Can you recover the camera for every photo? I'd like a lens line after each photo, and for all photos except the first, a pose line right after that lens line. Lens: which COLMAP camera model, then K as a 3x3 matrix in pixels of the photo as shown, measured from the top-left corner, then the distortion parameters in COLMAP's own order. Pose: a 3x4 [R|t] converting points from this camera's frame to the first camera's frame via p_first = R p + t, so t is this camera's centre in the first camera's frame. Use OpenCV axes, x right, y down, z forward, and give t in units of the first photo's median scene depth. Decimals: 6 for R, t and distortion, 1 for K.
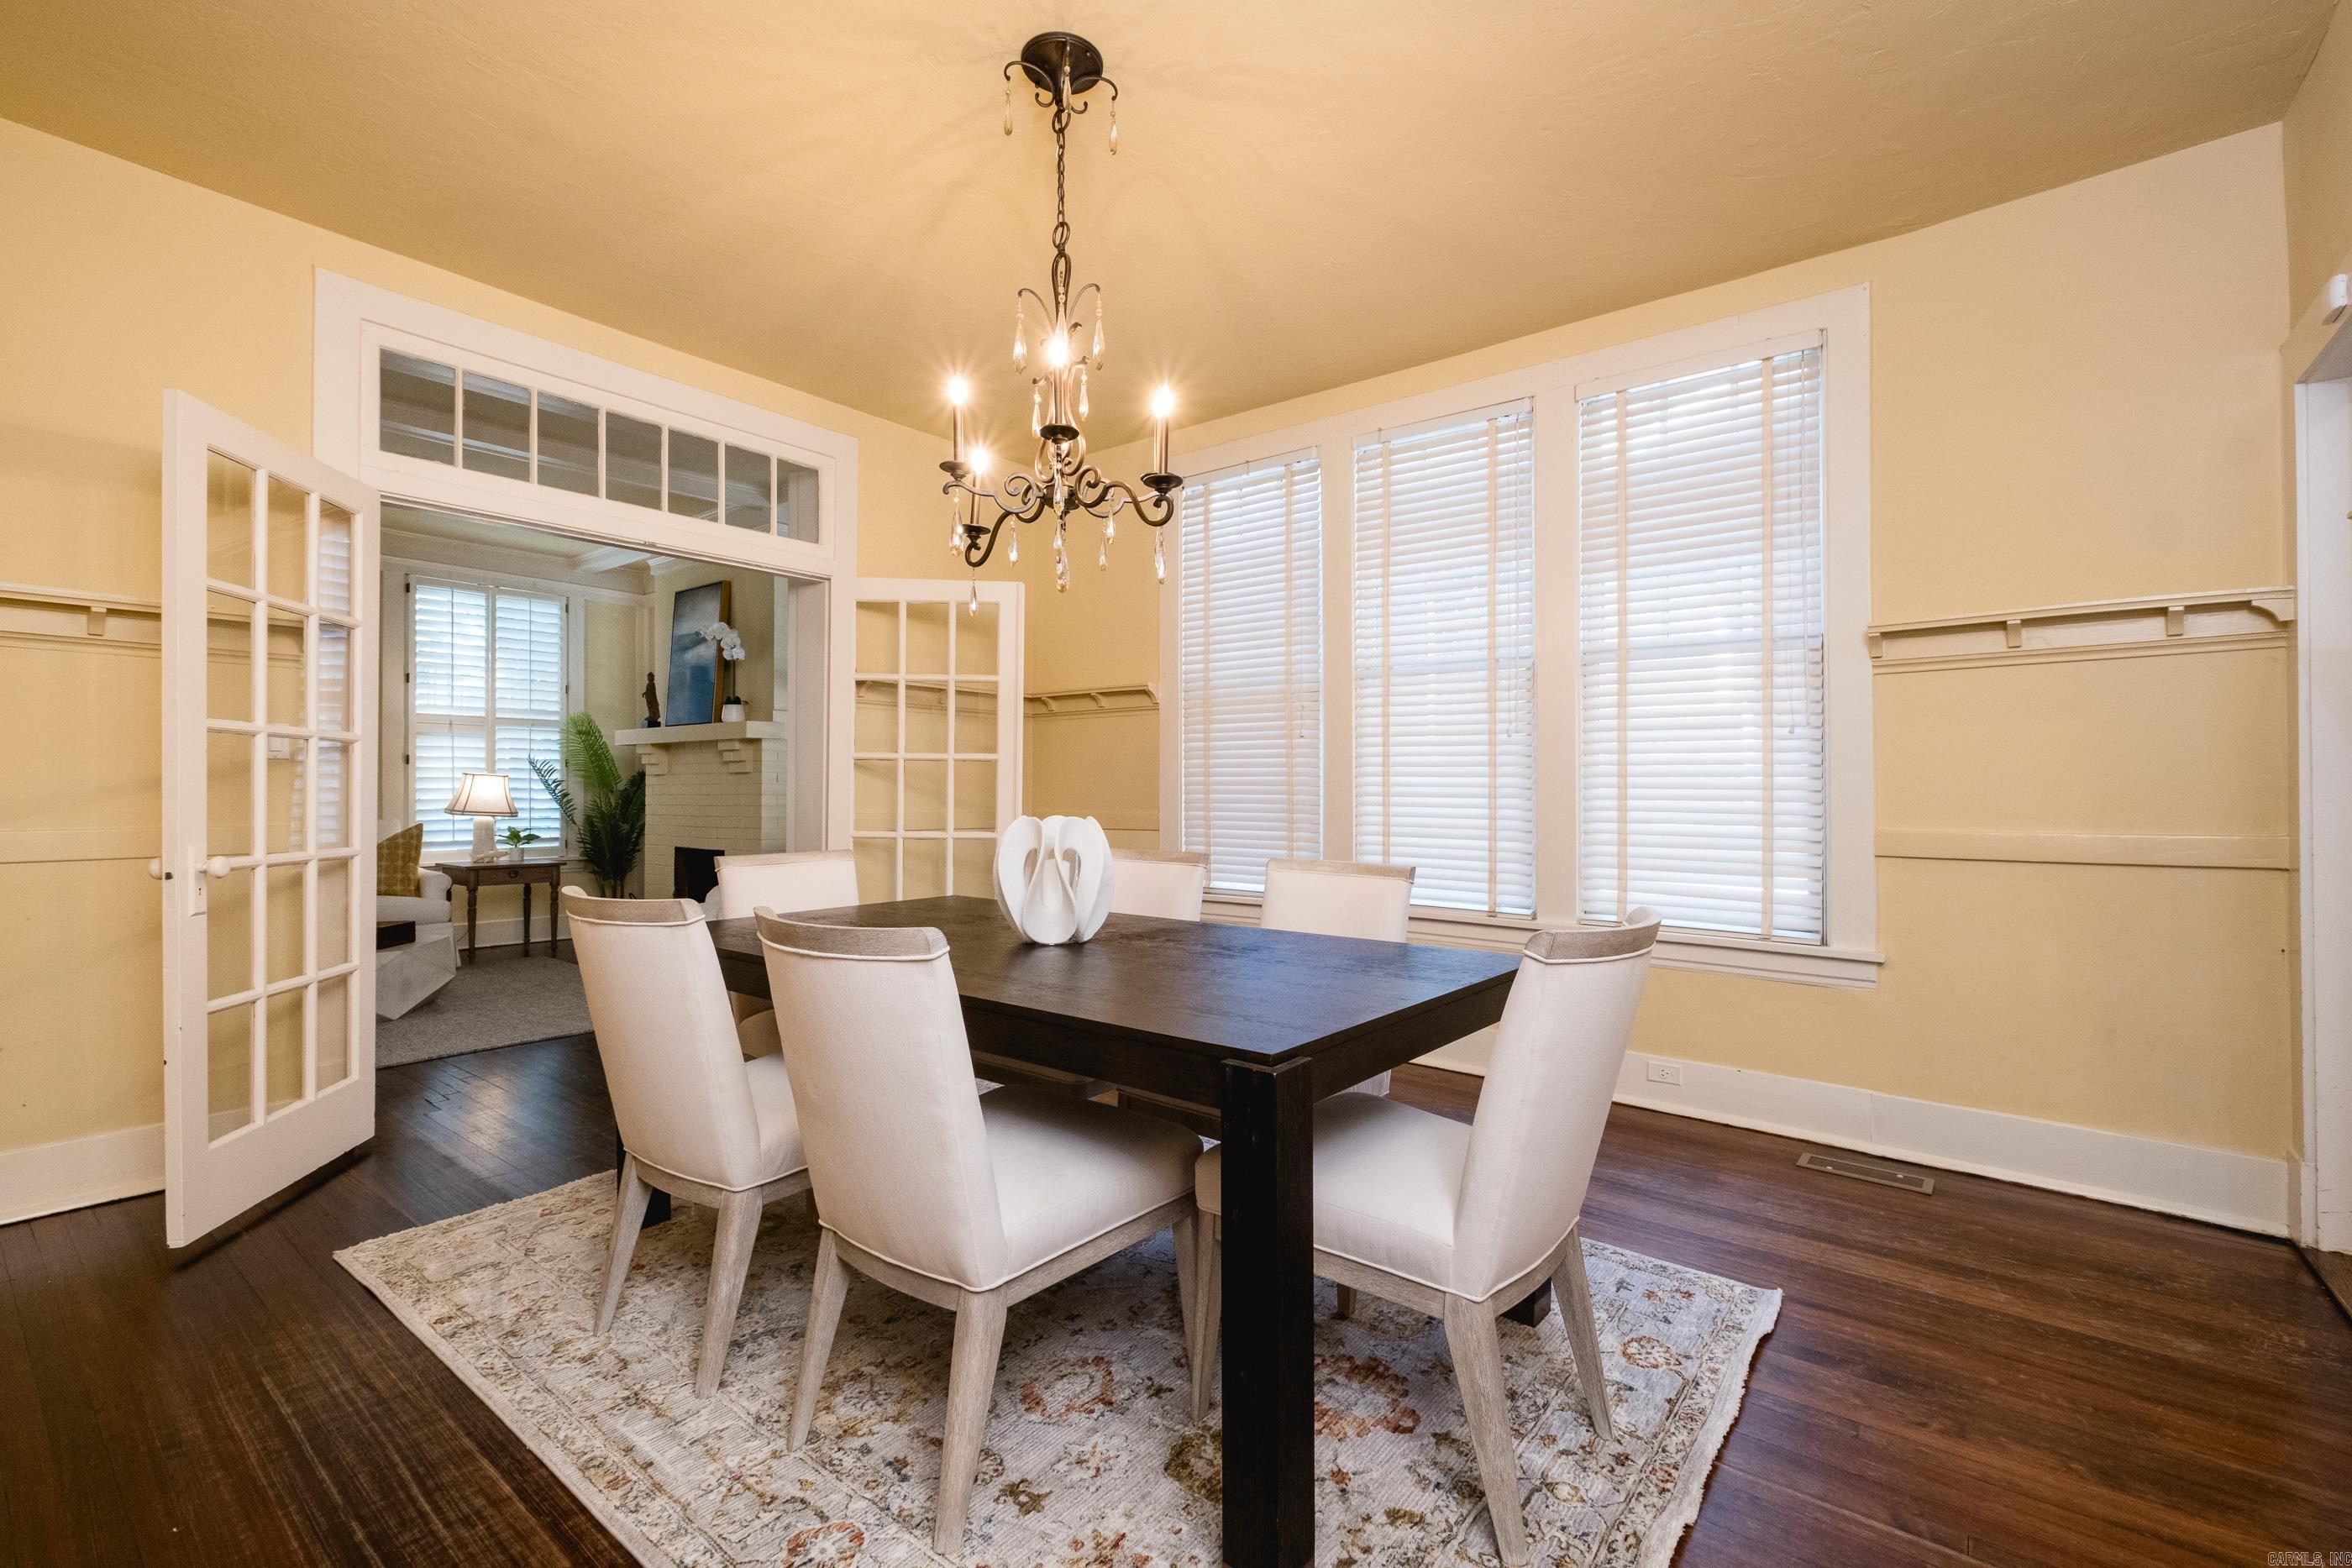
lens RADIAL K [[1023.8, 0, 1176.0], [0, 1023.8, 784.0], [0, 0, 1]] dist [0.002352, -0.000161]
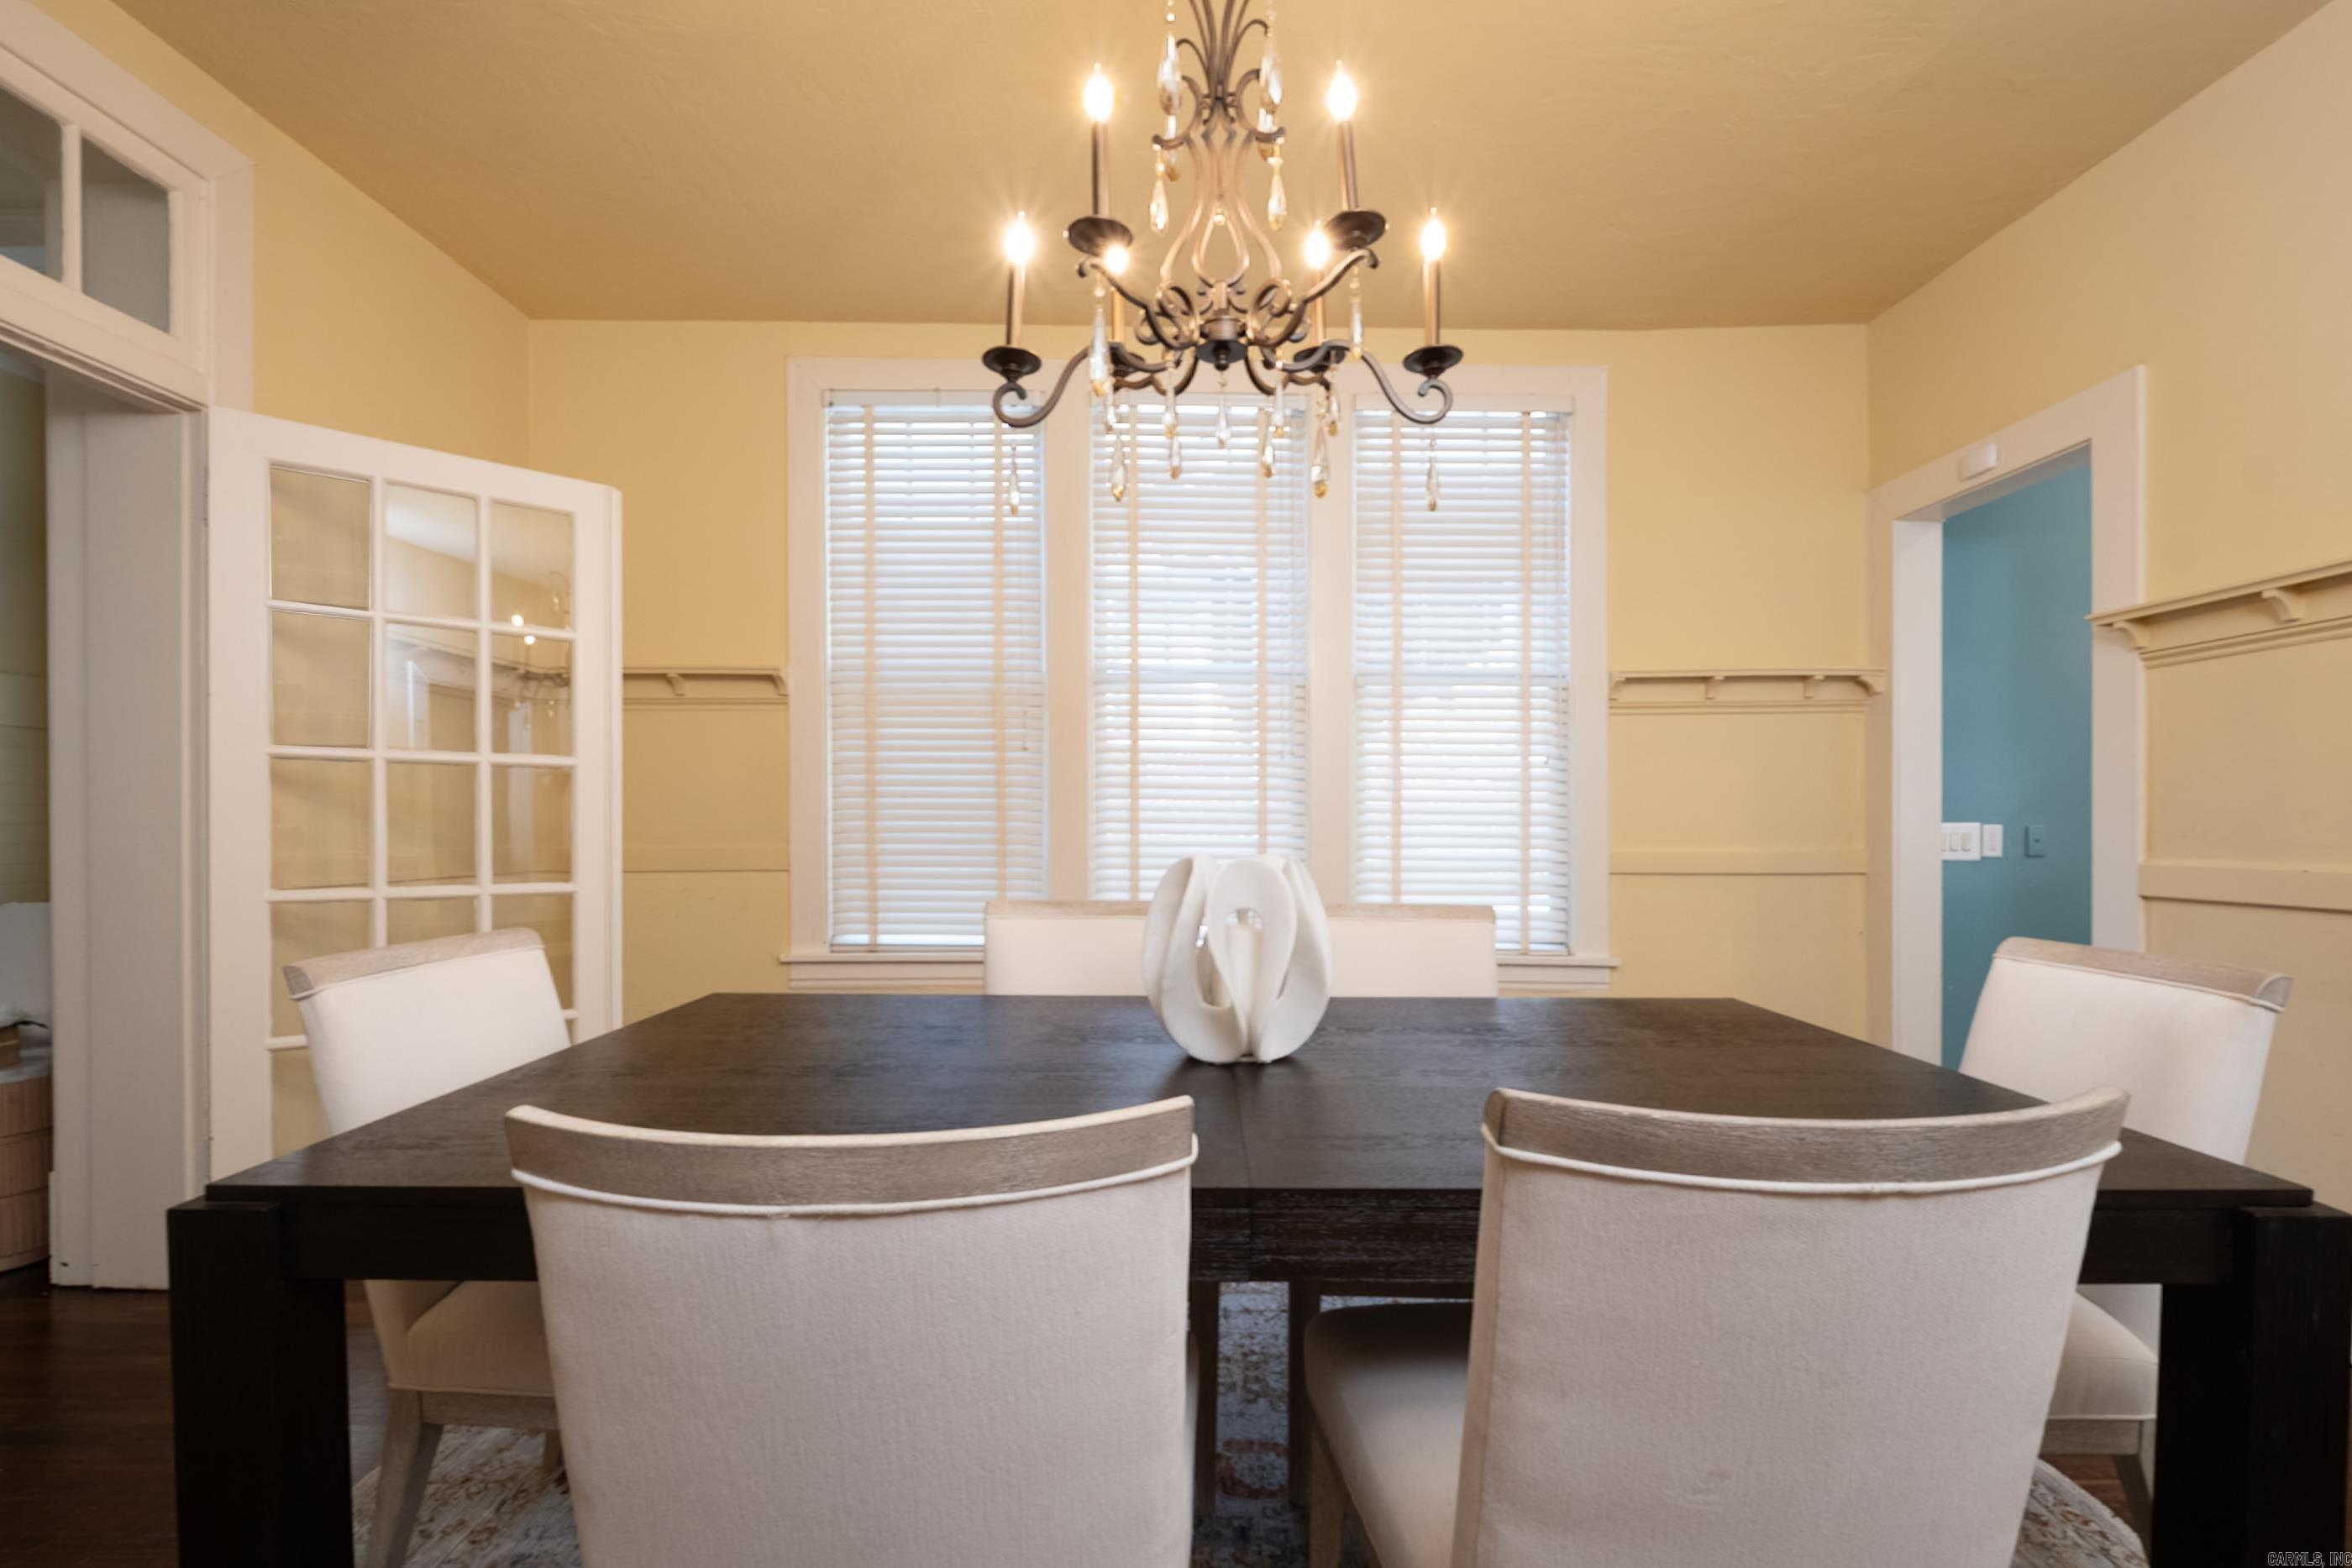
lens RADIAL K [[1033.1, 0, 1186.8], [0, 1033.1, 829.6], [0, 0, 1]] dist [-0.001382, -0.000050]
pose [[0.777681, -0.007405, 0.628616, -0.346229], [-0.004182, 0.999848, 0.016951, 0.003353], [-0.628646, -0.015811, 0.777531, 0.342110]]
